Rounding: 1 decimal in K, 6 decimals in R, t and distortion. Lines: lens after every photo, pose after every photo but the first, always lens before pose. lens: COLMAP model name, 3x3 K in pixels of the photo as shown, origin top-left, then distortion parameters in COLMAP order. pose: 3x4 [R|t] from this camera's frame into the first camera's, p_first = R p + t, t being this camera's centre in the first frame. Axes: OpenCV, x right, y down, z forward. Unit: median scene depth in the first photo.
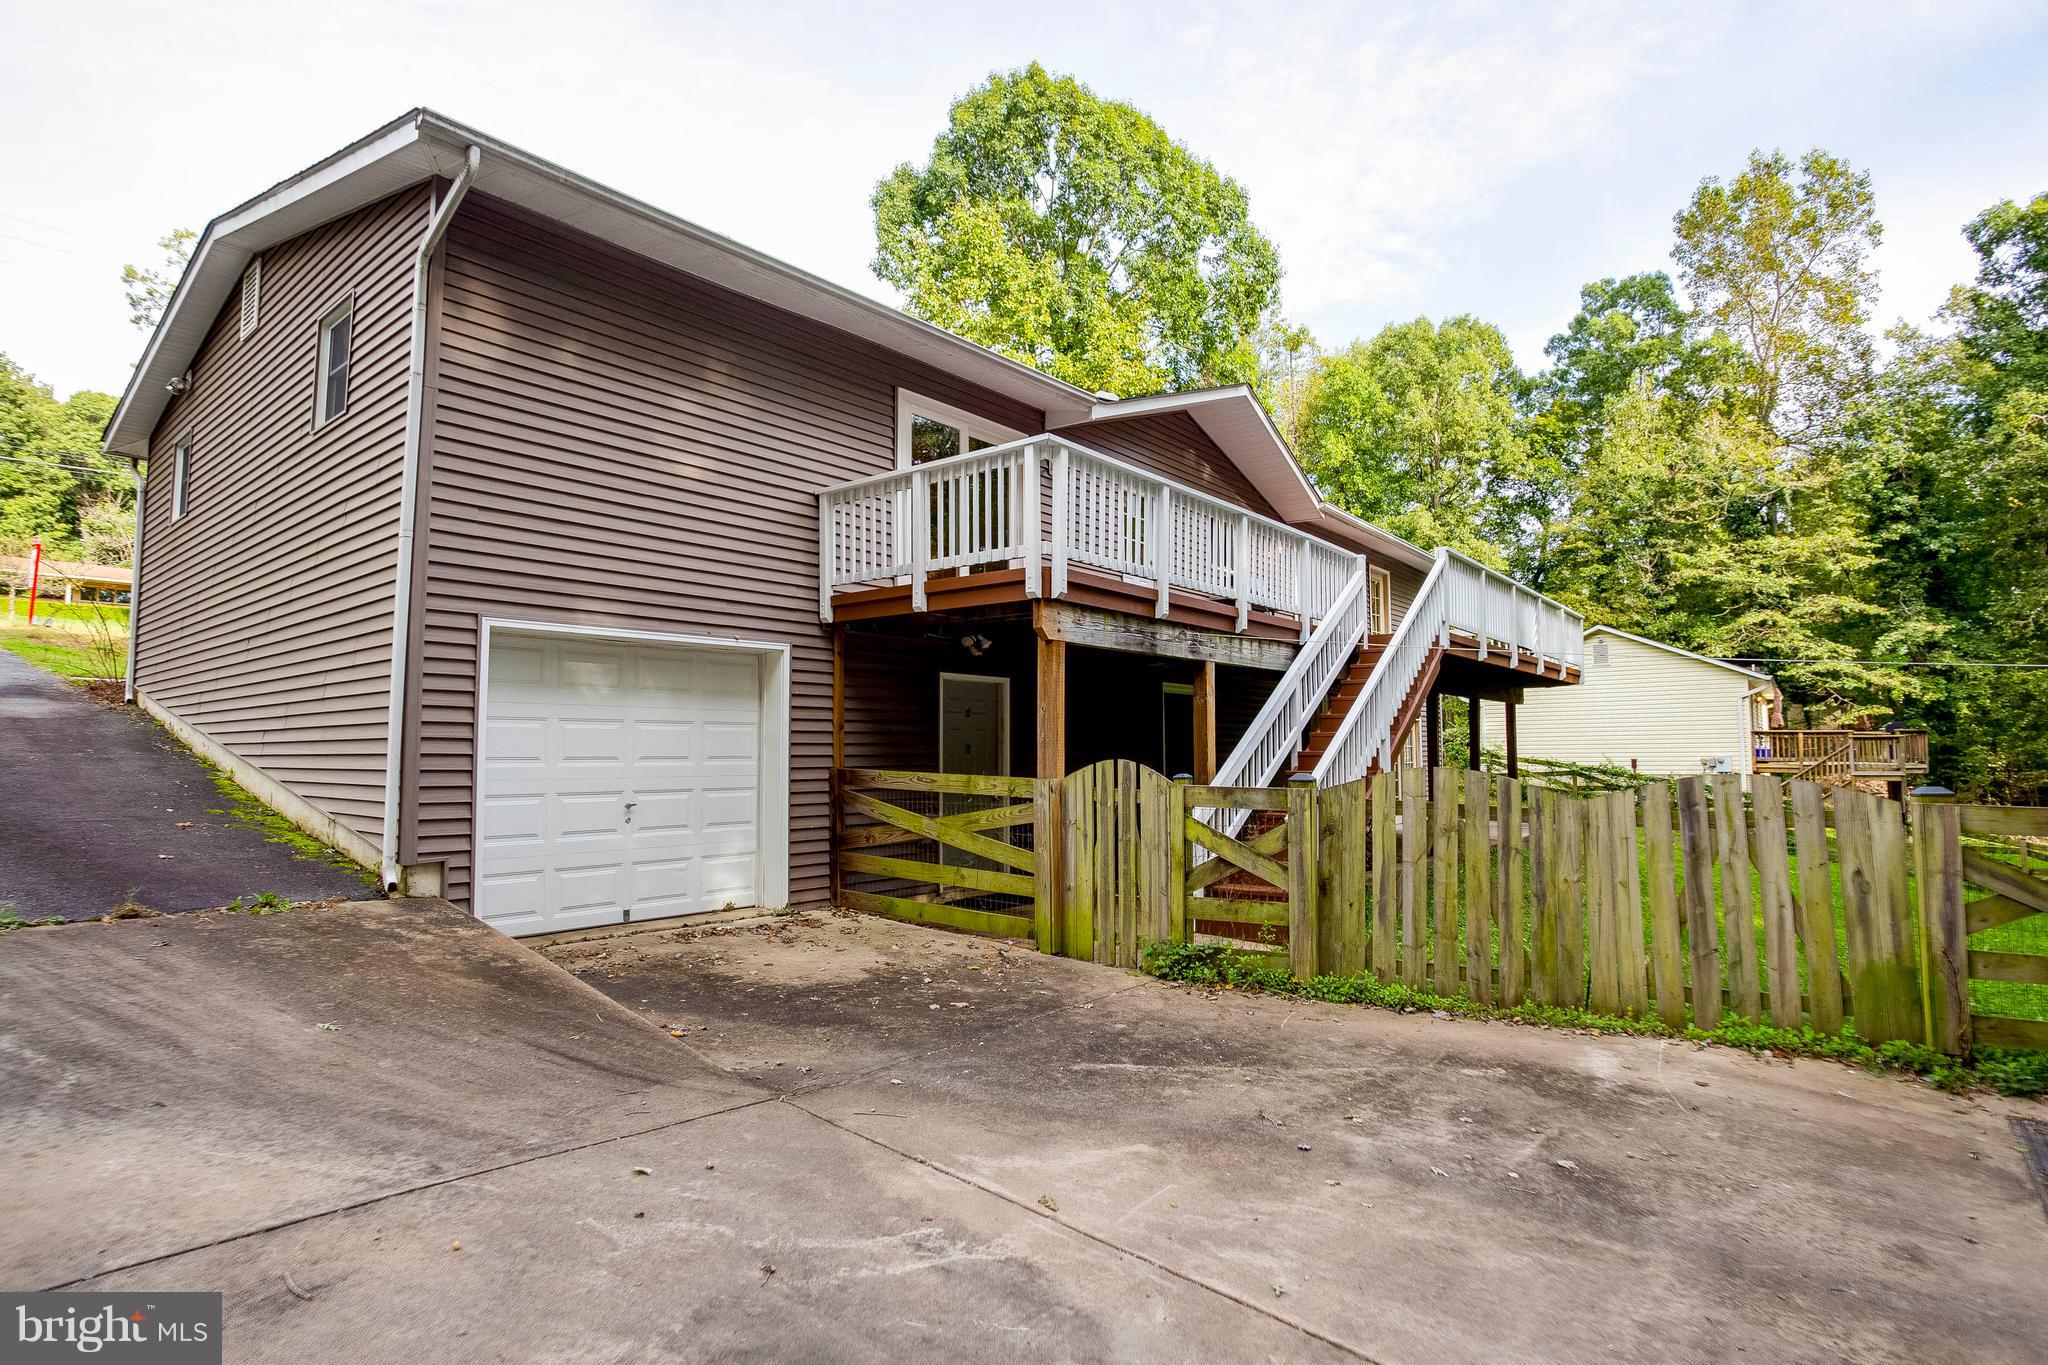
lens RADIAL K [[1025.7, 0, 1023.9], [0, 1025.7, 672.8], [0, 0, 1]] dist [-0.059919, 0.022142]
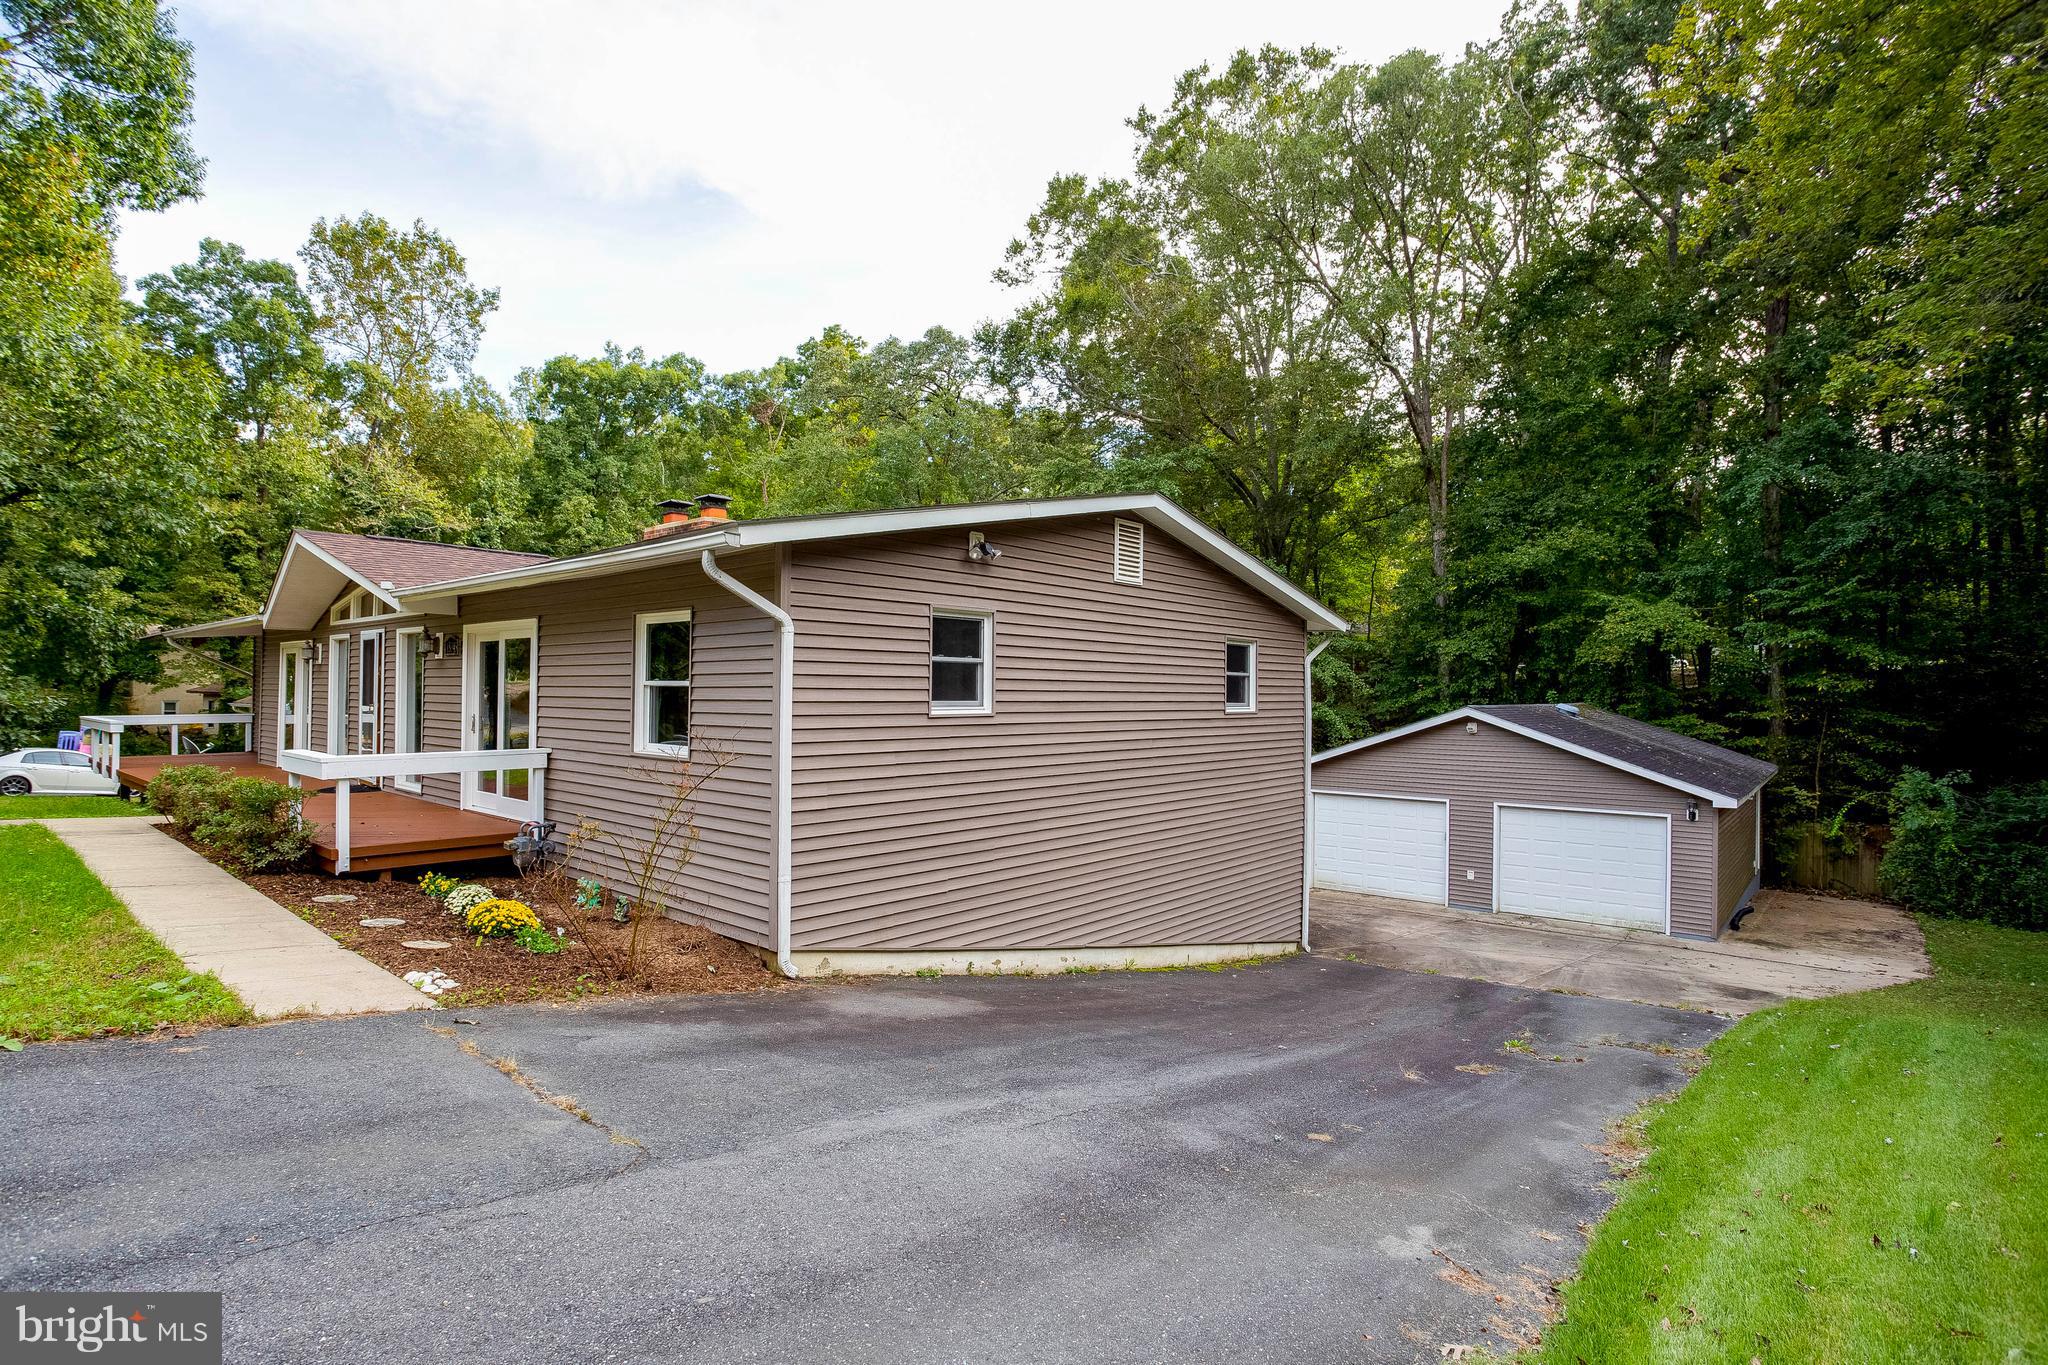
lens RADIAL K [[1025.7, 0, 1023.9], [0, 1025.7, 672.8], [0, 0, 1]] dist [-0.059919, 0.022142]
pose [[0.054535, 0.029110, 0.998087, -2.884889], [-0.088014, 0.995824, -0.024235, -0.284772], [-0.994625, -0.086524, 0.056869, 1.481457]]
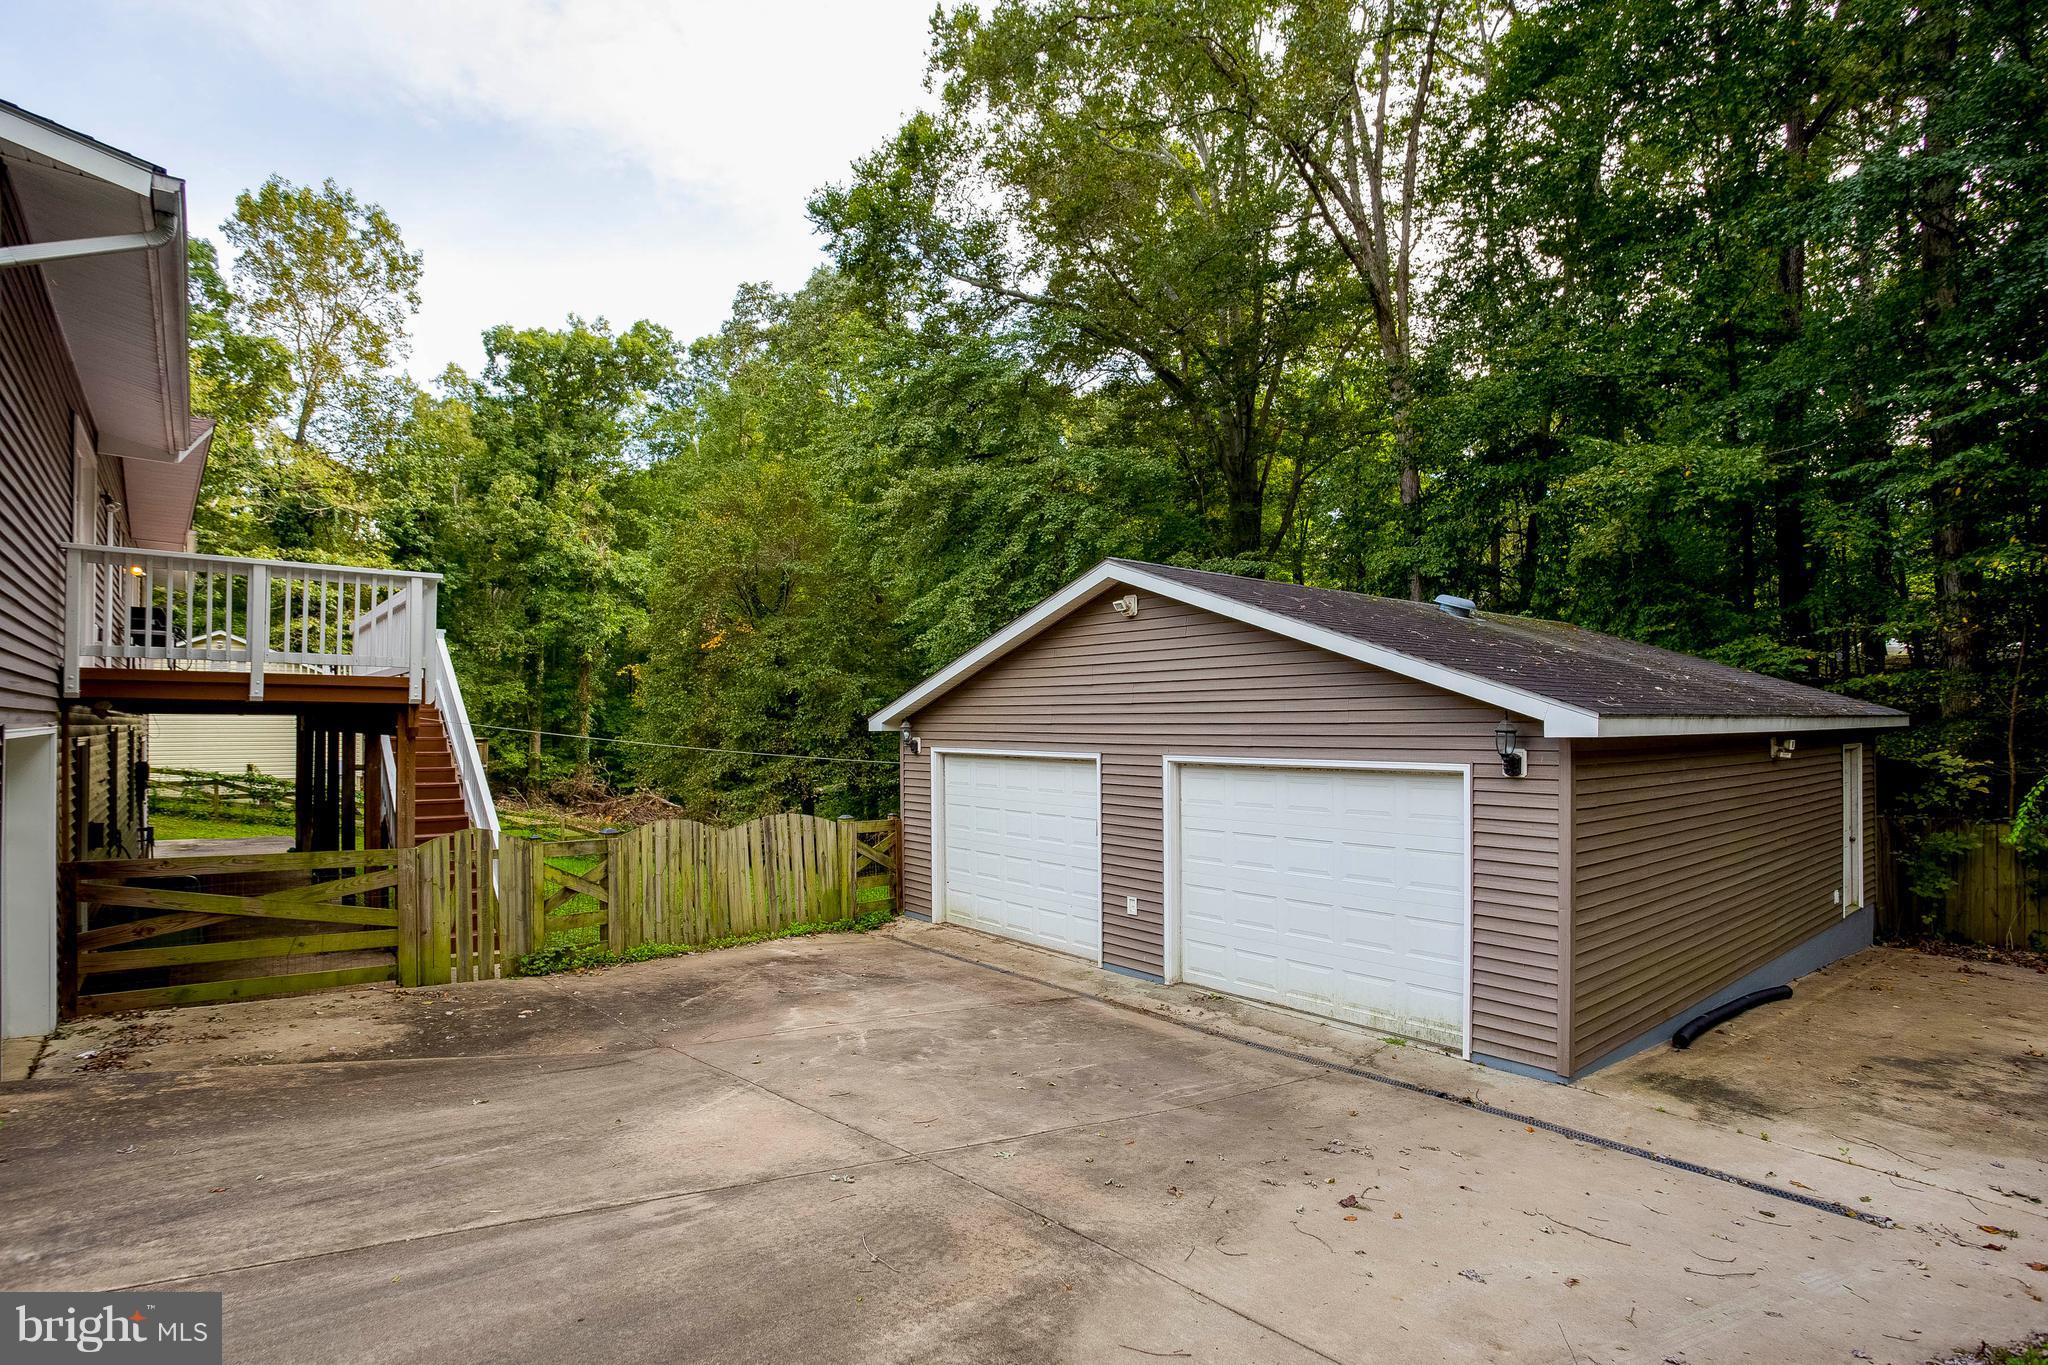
lens RADIAL K [[1046.2, 0, 1030.5], [0, 1046.2, 702.7], [0, 0, 1]] dist [-0.052878, 0.024034]
pose [[0.209204, 0.025168, 0.977548, -1.210003], [-0.076202, 0.997048, -0.009362, -0.136123], [-0.974898, -0.072533, 0.210505, 0.025209]]
